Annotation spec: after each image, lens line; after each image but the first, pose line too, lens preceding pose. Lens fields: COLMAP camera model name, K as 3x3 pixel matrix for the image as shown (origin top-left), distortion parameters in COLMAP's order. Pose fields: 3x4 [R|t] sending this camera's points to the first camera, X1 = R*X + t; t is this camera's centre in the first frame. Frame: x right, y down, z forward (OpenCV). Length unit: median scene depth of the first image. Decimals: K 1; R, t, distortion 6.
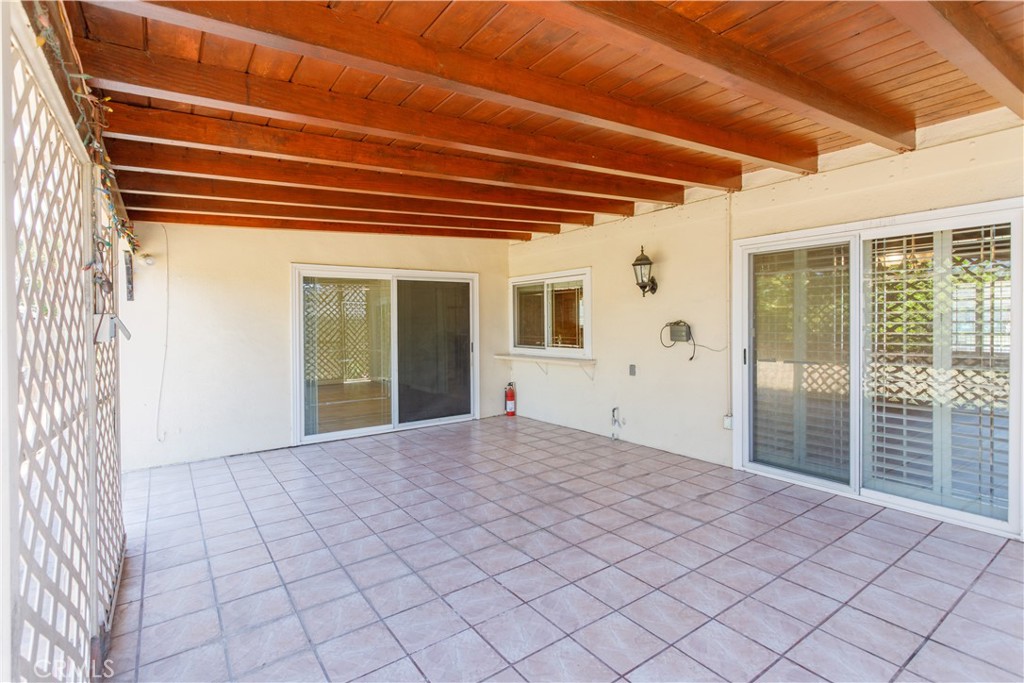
lens RADIAL K [[490.3, 0, 511.7], [0, 490.3, 324.2], [0, 0, 1]] dist [-0.000073, 0.000142]
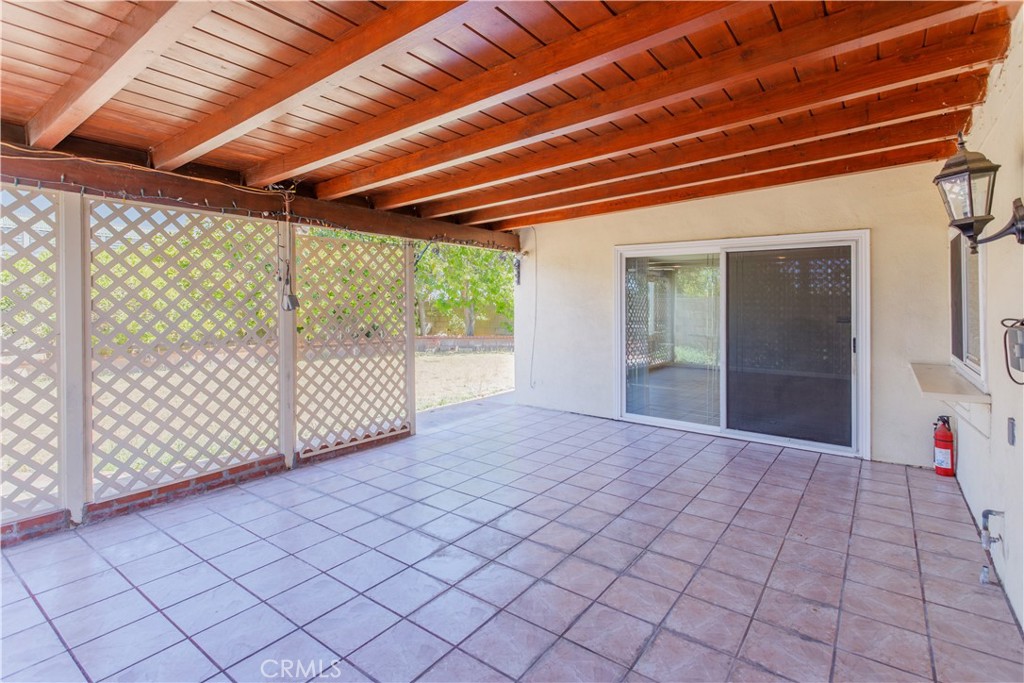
lens RADIAL K [[497.0, 0, 511.2], [0, 497.0, 303.5], [0, 0, 1]] dist [0.001292, 0.000267]
pose [[0.302674, 0.018280, -0.952919, 0.568362], [-0.016856, 0.999762, 0.013825, -0.013161], [0.952945, 0.011878, 0.302910, 0.520030]]
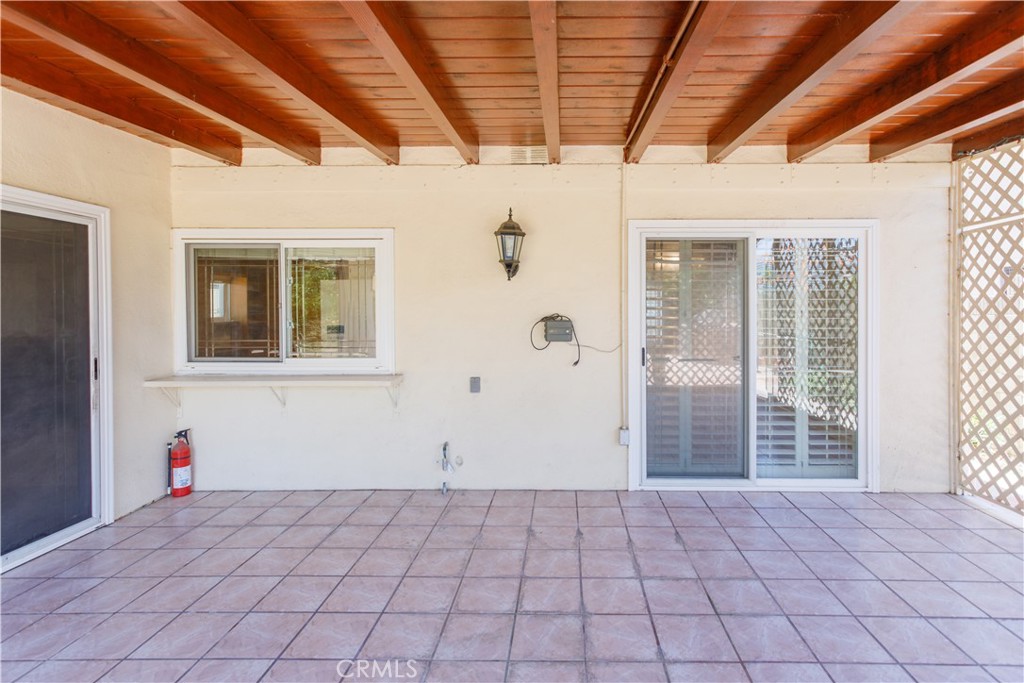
lens RADIAL K [[503.6, 0, 559.1], [0, 503.6, 313.1], [0, 0, 1]] dist [0.003520, 0.000904]
pose [[0.590751, 0.008276, 0.806811, -0.290476], [-0.001374, 0.999956, -0.009251, -0.001924], [-0.806853, 0.004357, 0.590737, 0.531567]]
